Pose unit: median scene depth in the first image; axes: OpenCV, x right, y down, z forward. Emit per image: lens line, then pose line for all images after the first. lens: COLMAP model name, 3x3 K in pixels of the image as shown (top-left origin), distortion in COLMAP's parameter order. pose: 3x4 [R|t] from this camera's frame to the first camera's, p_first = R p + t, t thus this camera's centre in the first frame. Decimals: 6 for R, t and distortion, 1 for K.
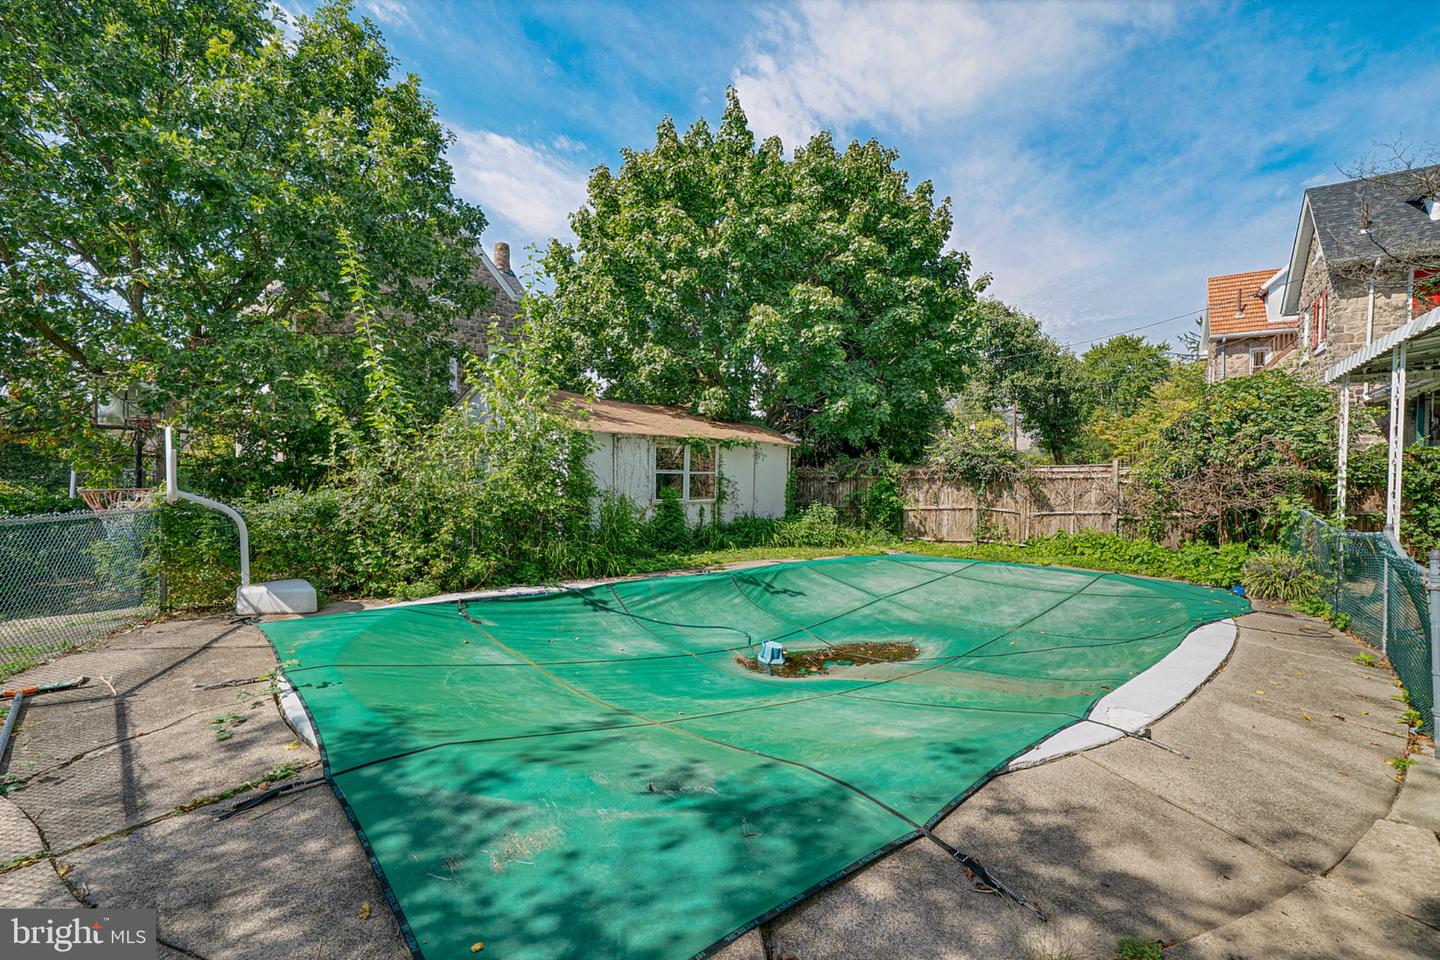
lens RADIAL K [[627.5, 0, 719.7], [0, 627.5, 485.7], [0, 0, 1]] dist [-0.000688, 0.000147]
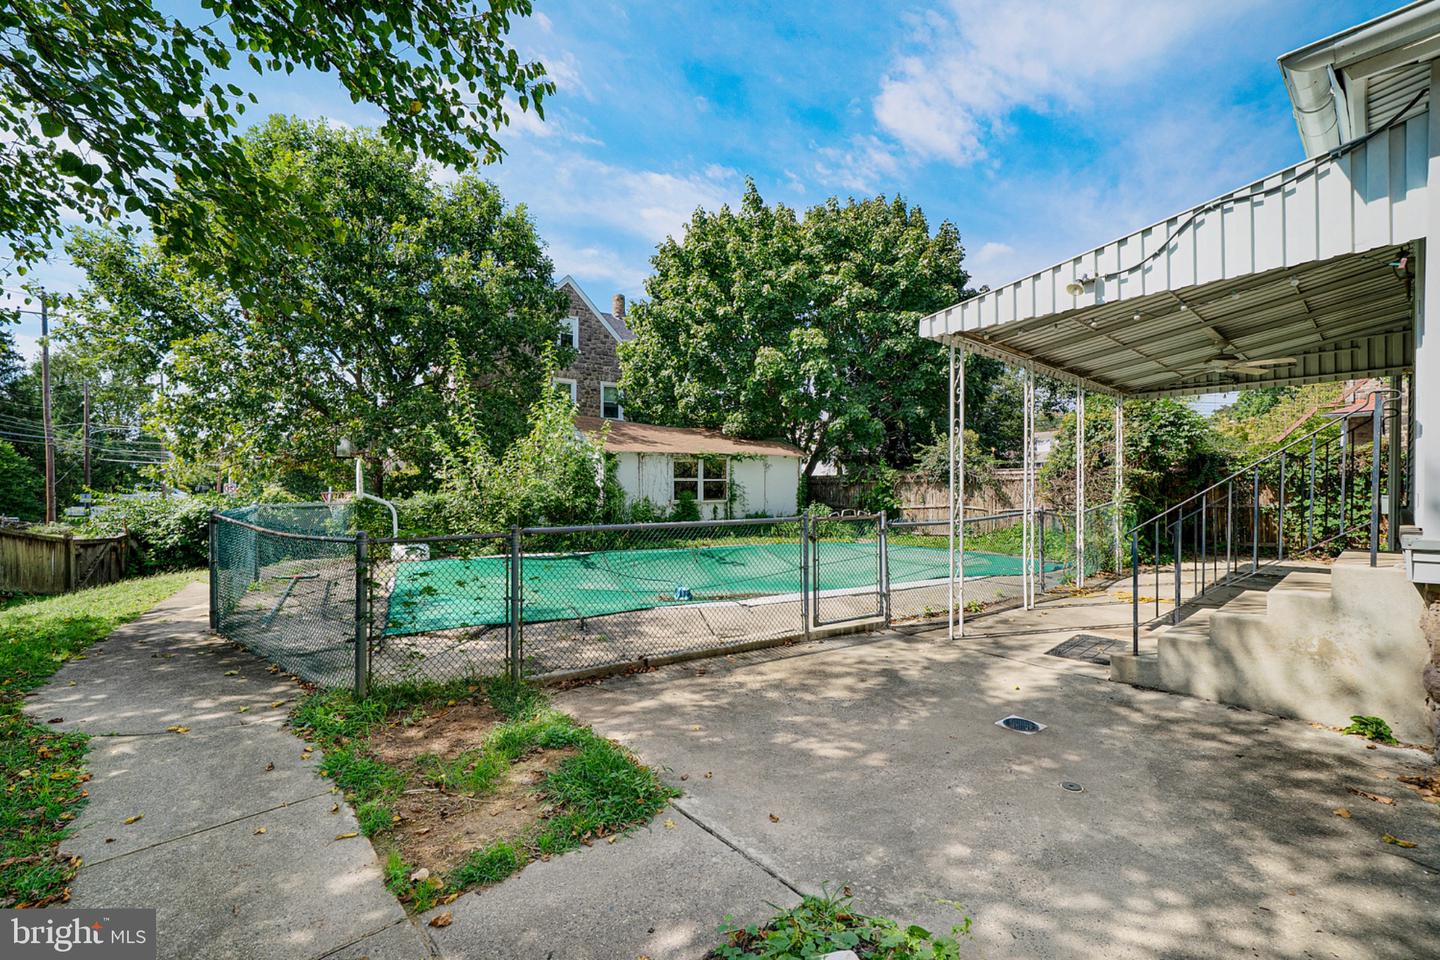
lens RADIAL K [[630.8, 0, 720.0], [0, 630.8, 480.0], [0, 0, 1]] dist [-0.011983, -0.000194]
pose [[0.968324, -0.016701, -0.249140, 0.289038], [0.010298, 0.999583, -0.026984, 0.013875], [0.249486, 0.023564, 0.968092, -0.252108]]
